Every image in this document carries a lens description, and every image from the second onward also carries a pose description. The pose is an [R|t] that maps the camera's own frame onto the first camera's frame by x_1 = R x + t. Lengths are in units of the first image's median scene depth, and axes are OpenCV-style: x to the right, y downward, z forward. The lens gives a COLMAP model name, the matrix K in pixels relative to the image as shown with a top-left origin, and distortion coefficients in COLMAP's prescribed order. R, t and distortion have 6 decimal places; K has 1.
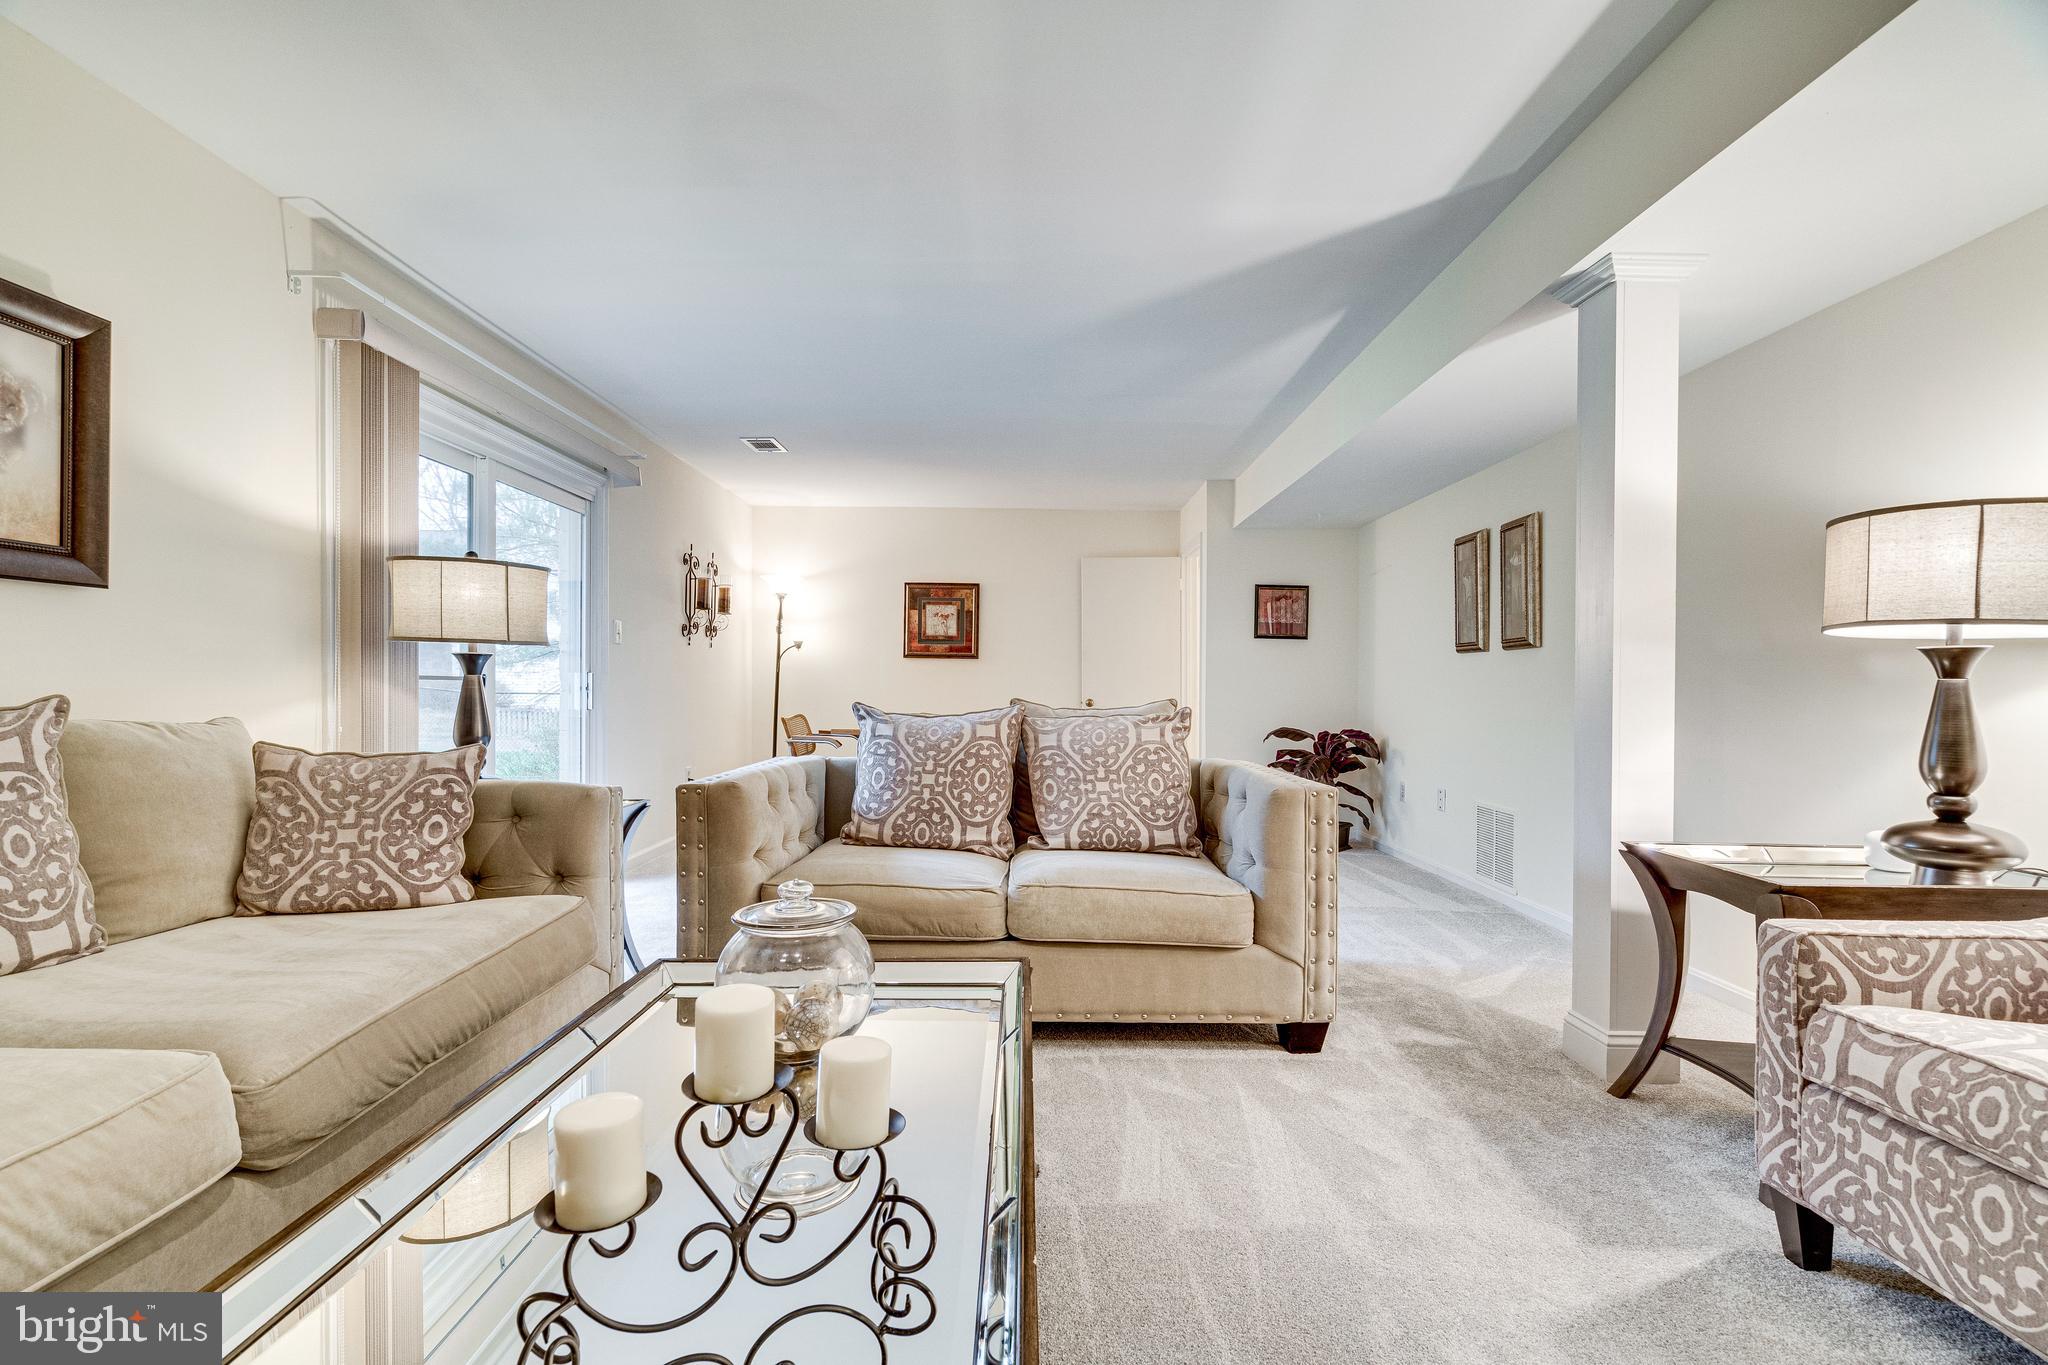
lens RADIAL K [[929.9, 0, 1019.9], [0, 929.9, 695.1], [0, 0, 1]] dist [-0.002351, -0.000003]
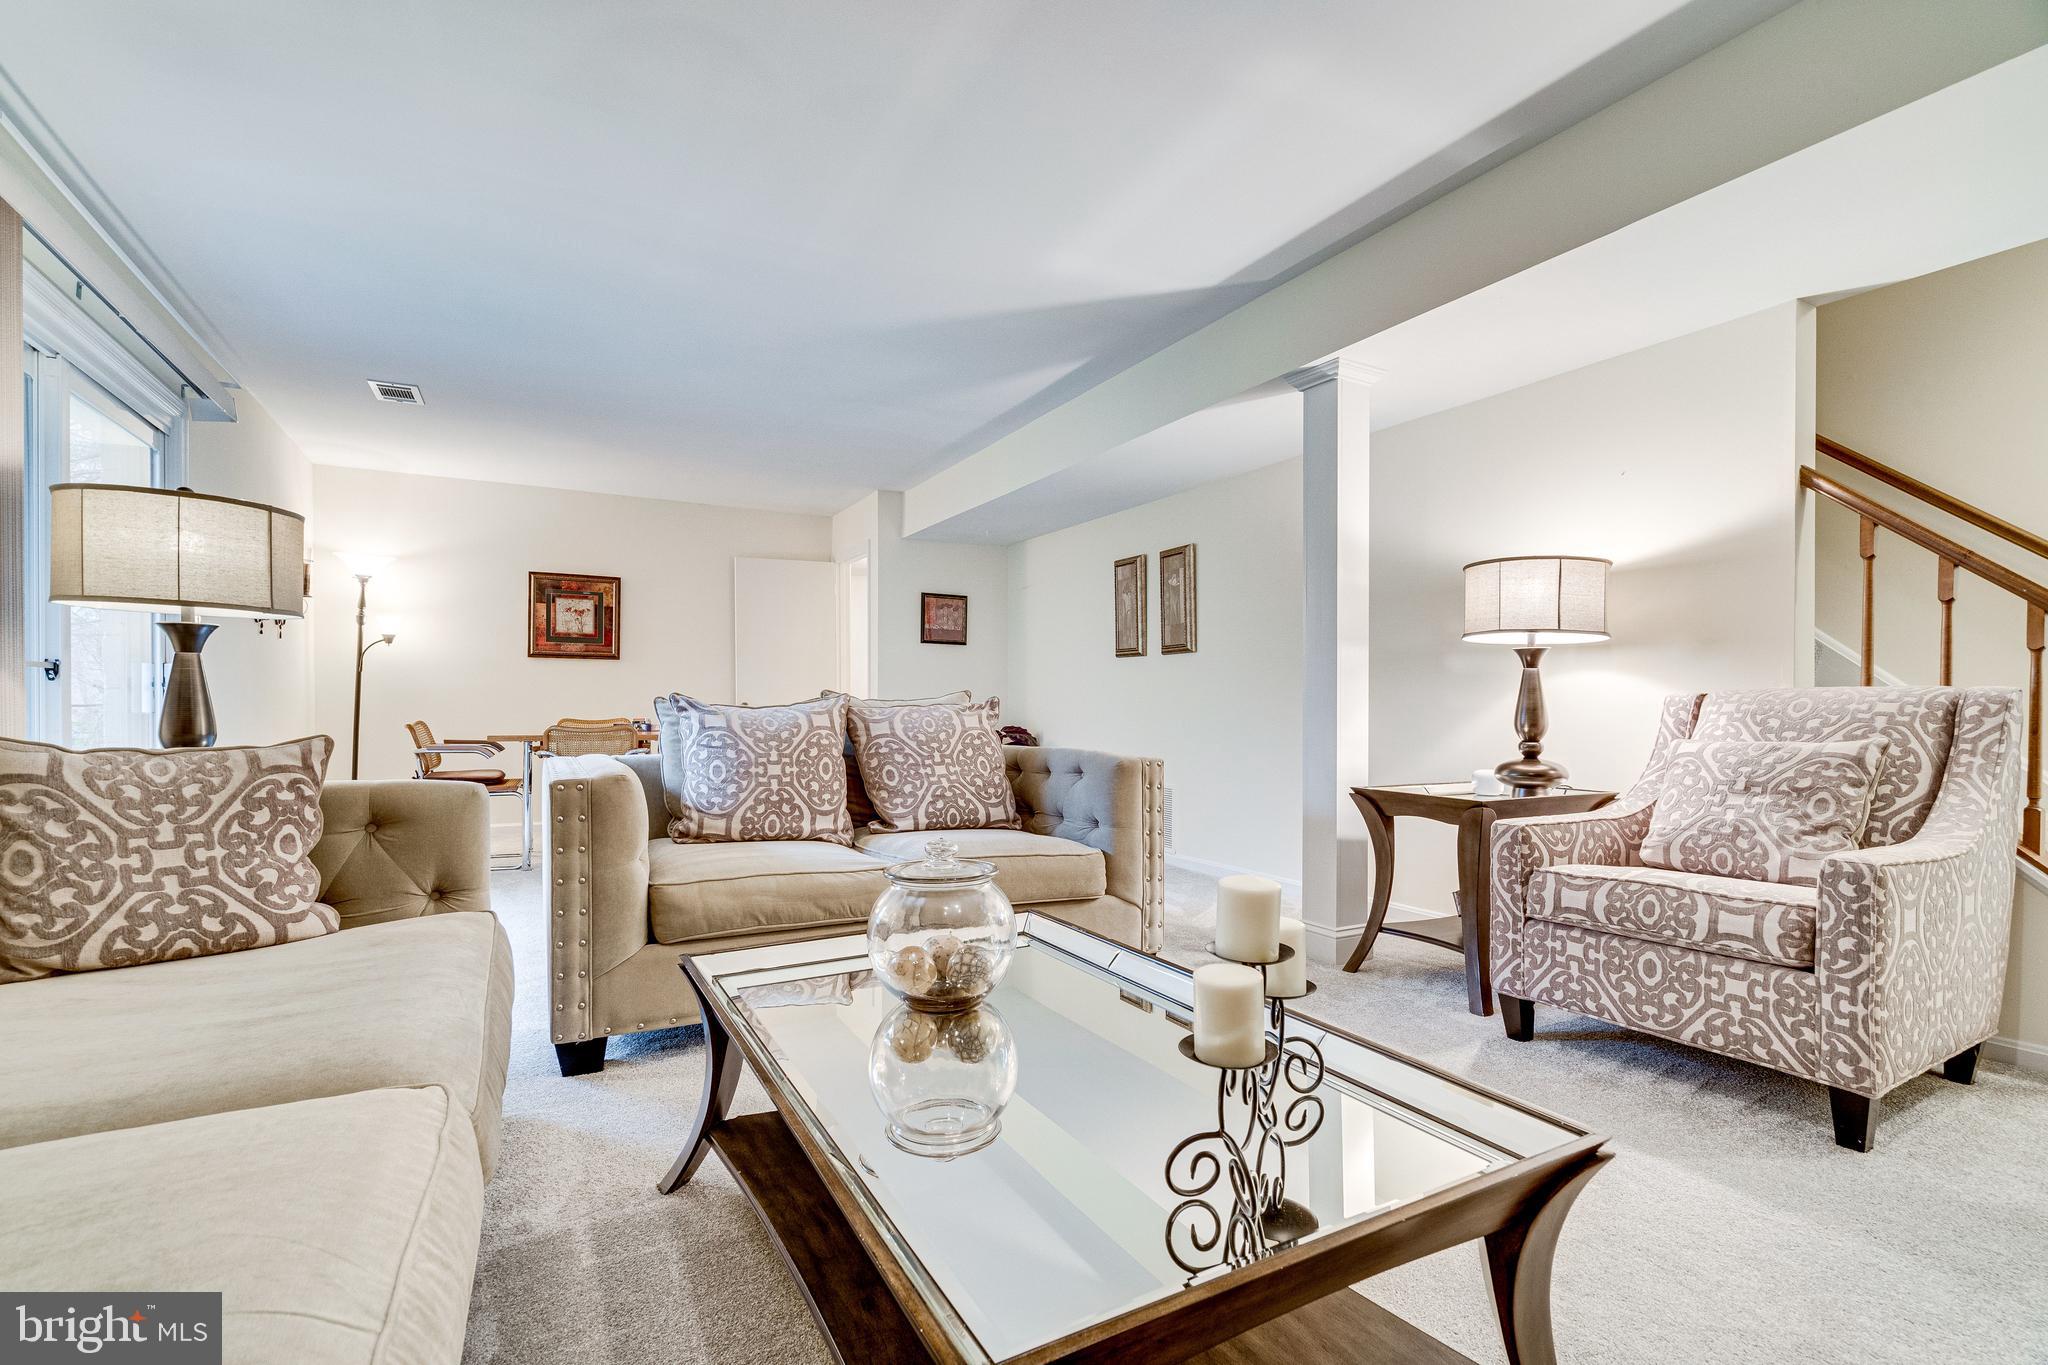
lens RADIAL K [[932.0, 0, 1019.2], [0, 932.0, 710.1], [0, 0, 1]] dist [-0.005332, 0.000010]
pose [[0.877017, -0.009786, 0.480360, -0.440737], [0.009064, 0.999952, 0.003822, 0.033806], [-0.480374, 0.001002, 0.877063, 0.025111]]
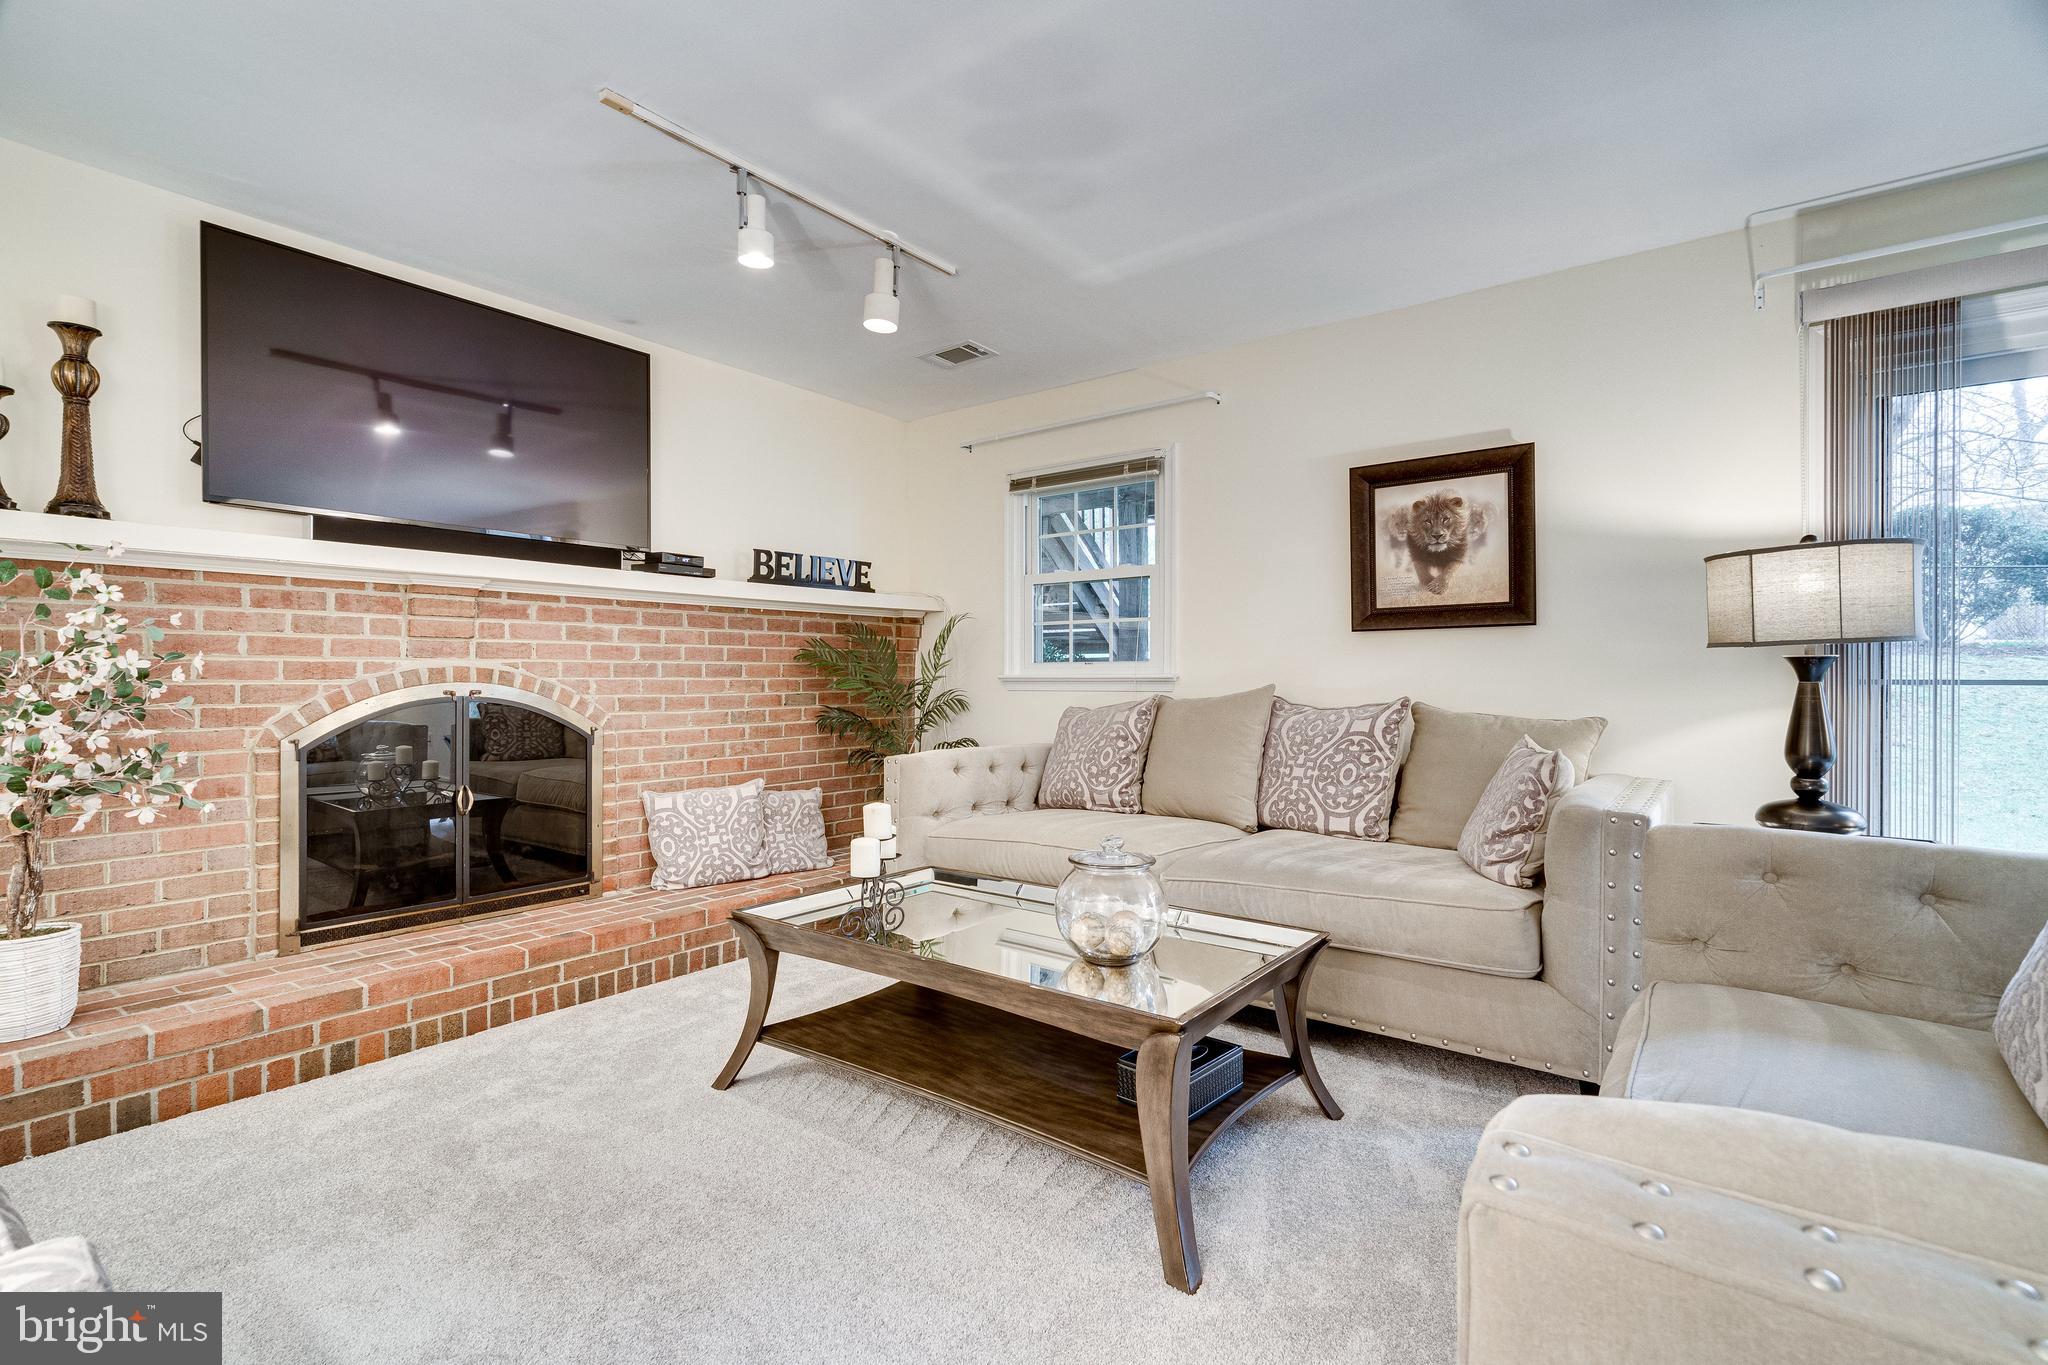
lens RADIAL K [[939.7, 0, 1005.7], [0, 939.7, 682.2], [0, 0, 1]] dist [-0.001346, 0.000266]
pose [[-0.605919, 0.000076, -0.795526, 0.643217], [-0.009356, 0.999930, 0.007222, -0.025773], [0.795471, 0.011819, -0.605876, 1.141923]]
